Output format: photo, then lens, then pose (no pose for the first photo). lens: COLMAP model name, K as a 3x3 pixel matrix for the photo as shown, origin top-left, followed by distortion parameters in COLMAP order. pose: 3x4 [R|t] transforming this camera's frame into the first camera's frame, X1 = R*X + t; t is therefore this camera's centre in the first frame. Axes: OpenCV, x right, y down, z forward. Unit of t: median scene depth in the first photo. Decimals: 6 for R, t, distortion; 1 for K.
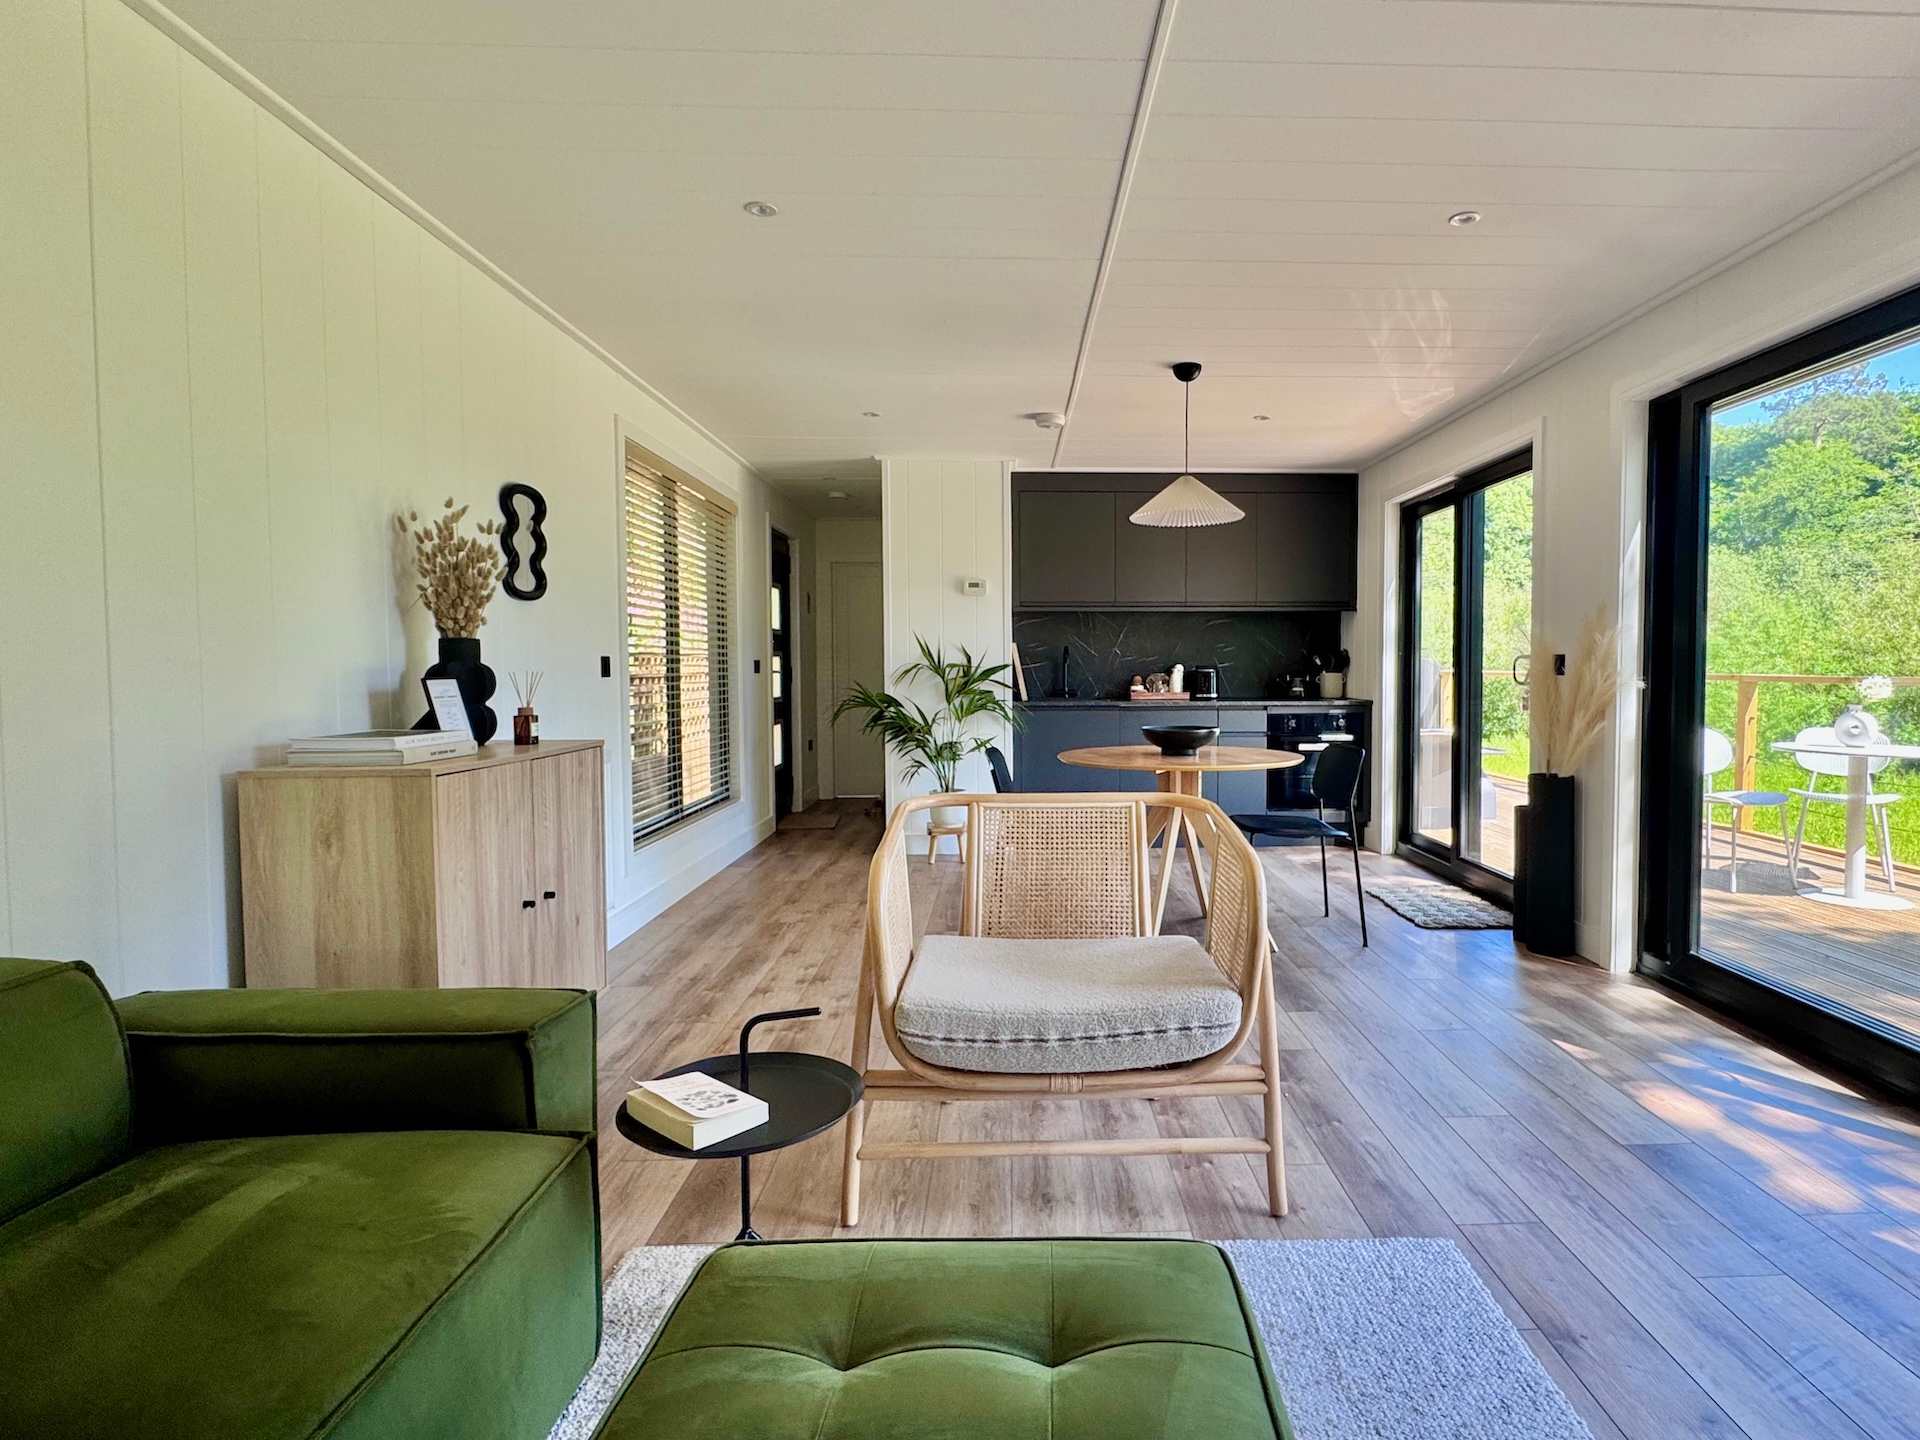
lens RADIAL K [[1002.9, 0, 987.5], [0, 1002.9, 710.2], [0, 0, 1]] dist [-0.027239, -0.000248]
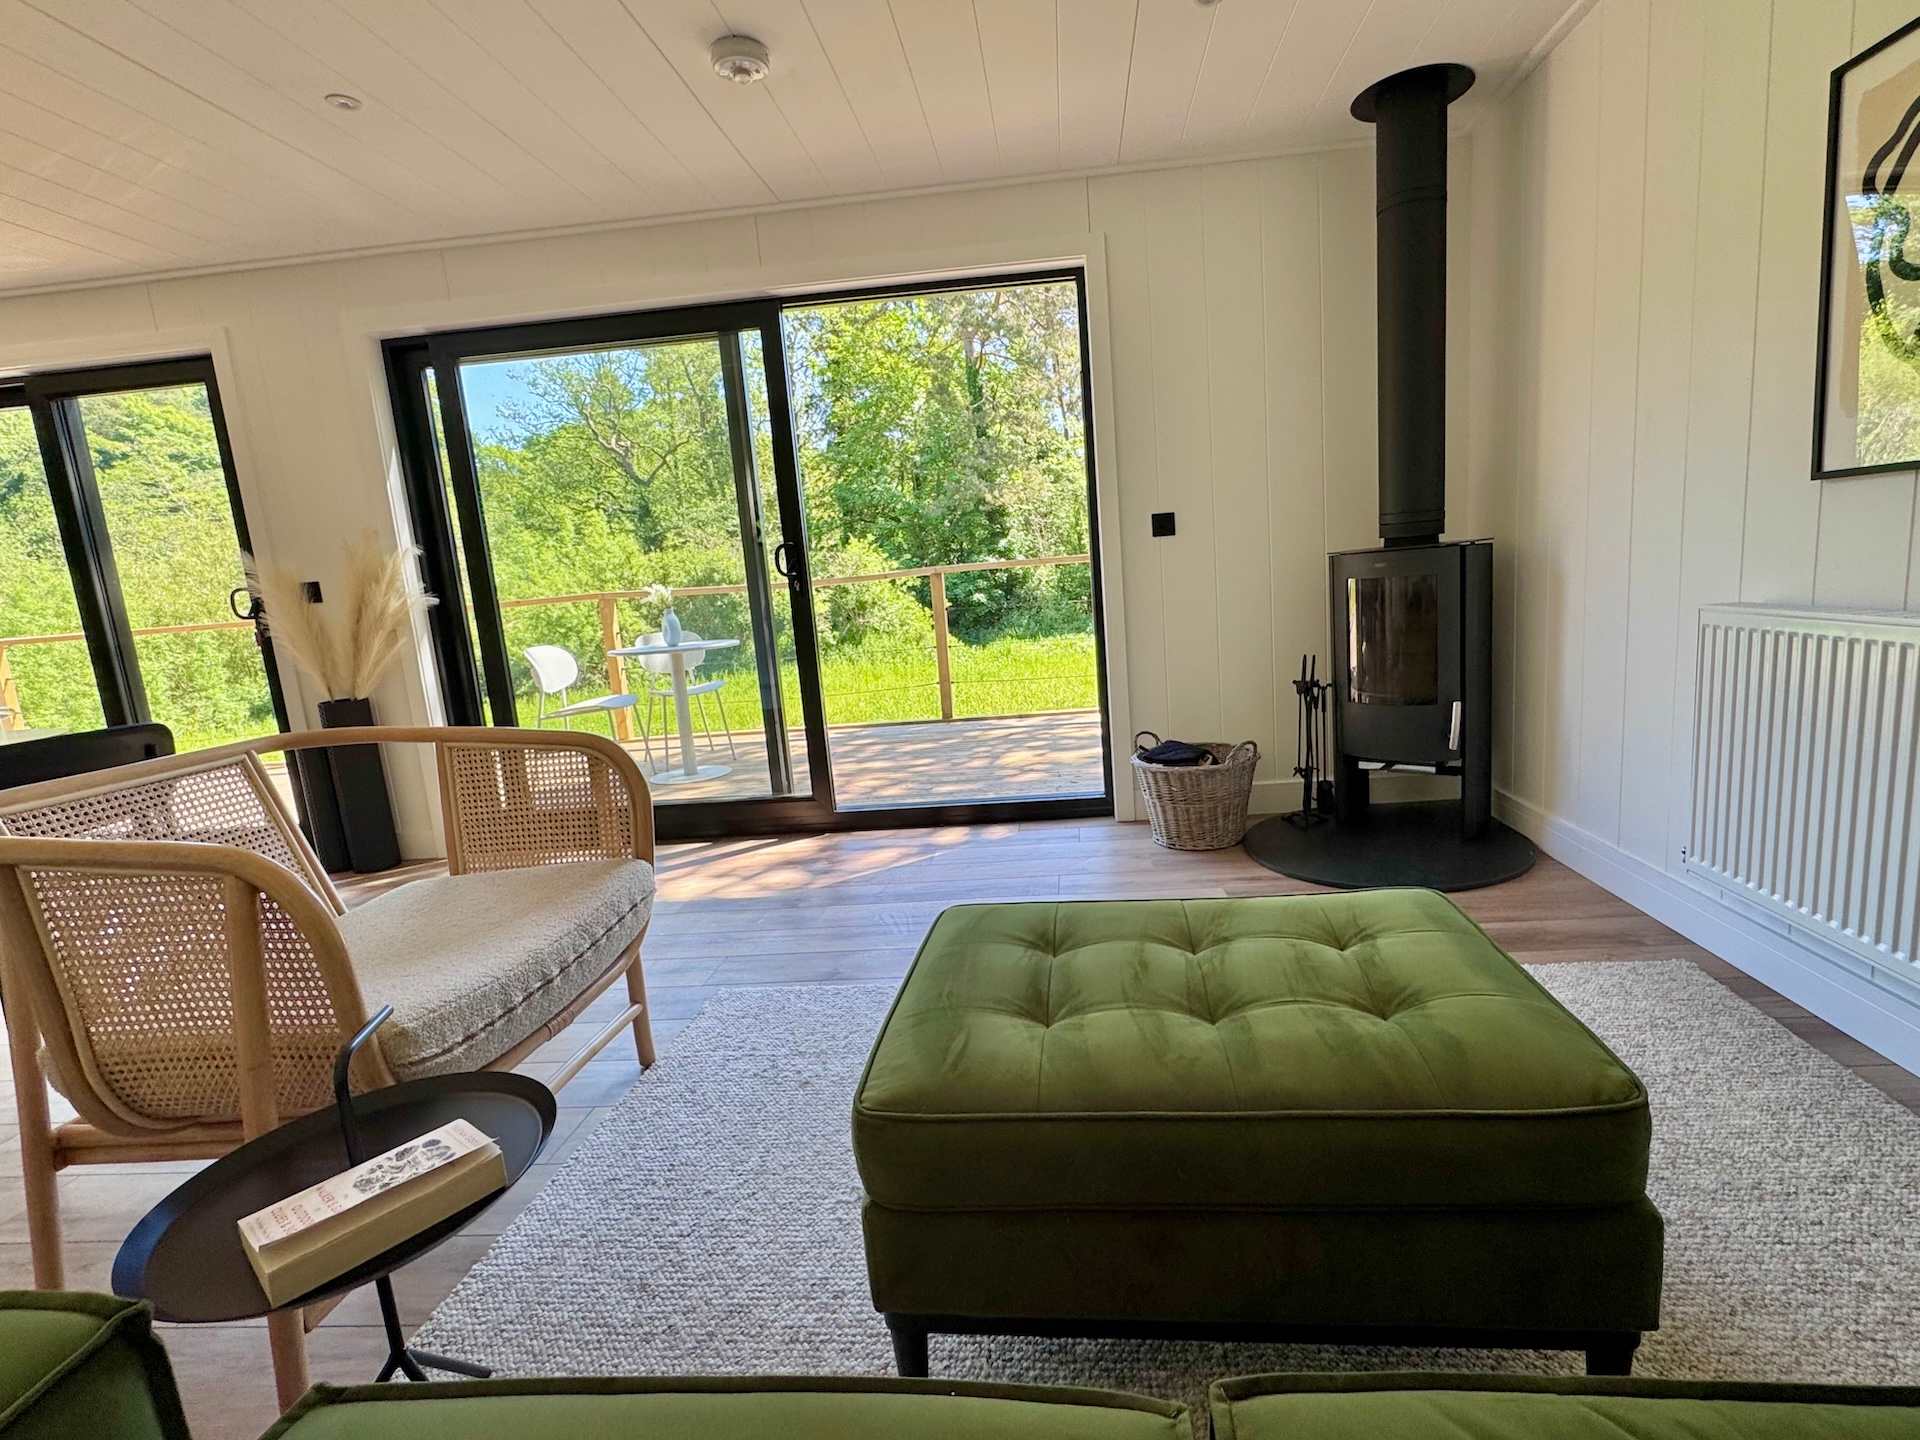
lens RADIAL K [[905.0, 0, 1023.9], [0, 905.0, 719.1], [0, 0, 1]] dist [-0.000063, -0.000374]
pose [[0.042152, -0.165124, 0.985372, -0.199570], [0.119543, 0.979997, 0.159109, 0.012149], [-0.991934, 0.111088, 0.061048, 0.161019]]
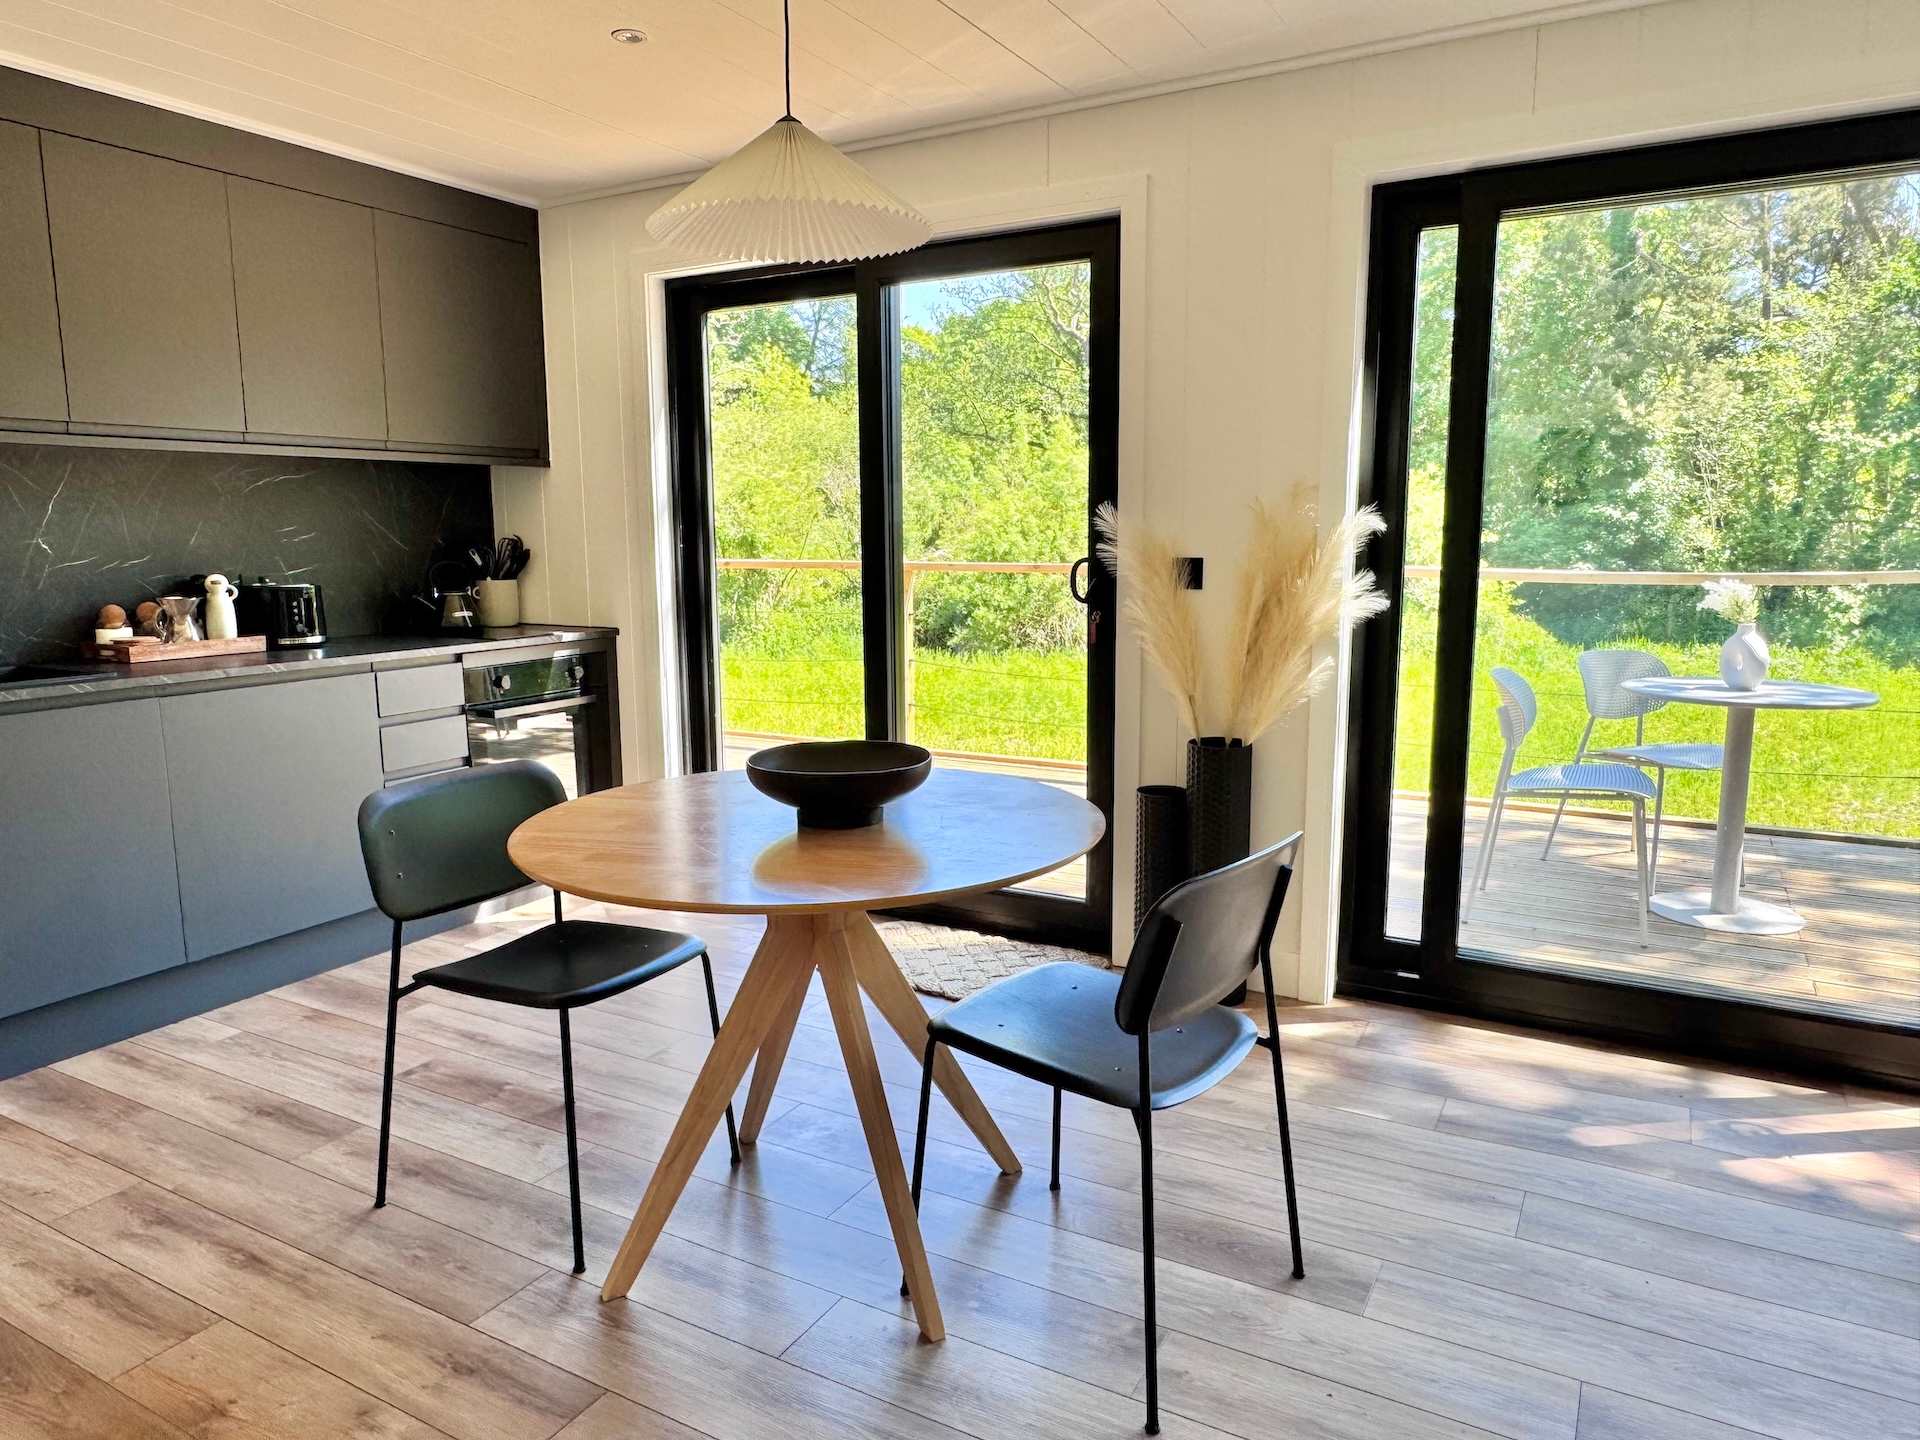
lens RADIAL K [[1259.3, 0, 960.0], [0, 1259.3, 720.0], [0, 0, 1]] dist [-0.000657, -0.000696]
pose [[0.473607, -0.136753, 0.870054, -0.154259], [0.044409, 0.990323, 0.131483, -0.042930], [-0.879616, -0.023633, 0.475097, 0.472090]]
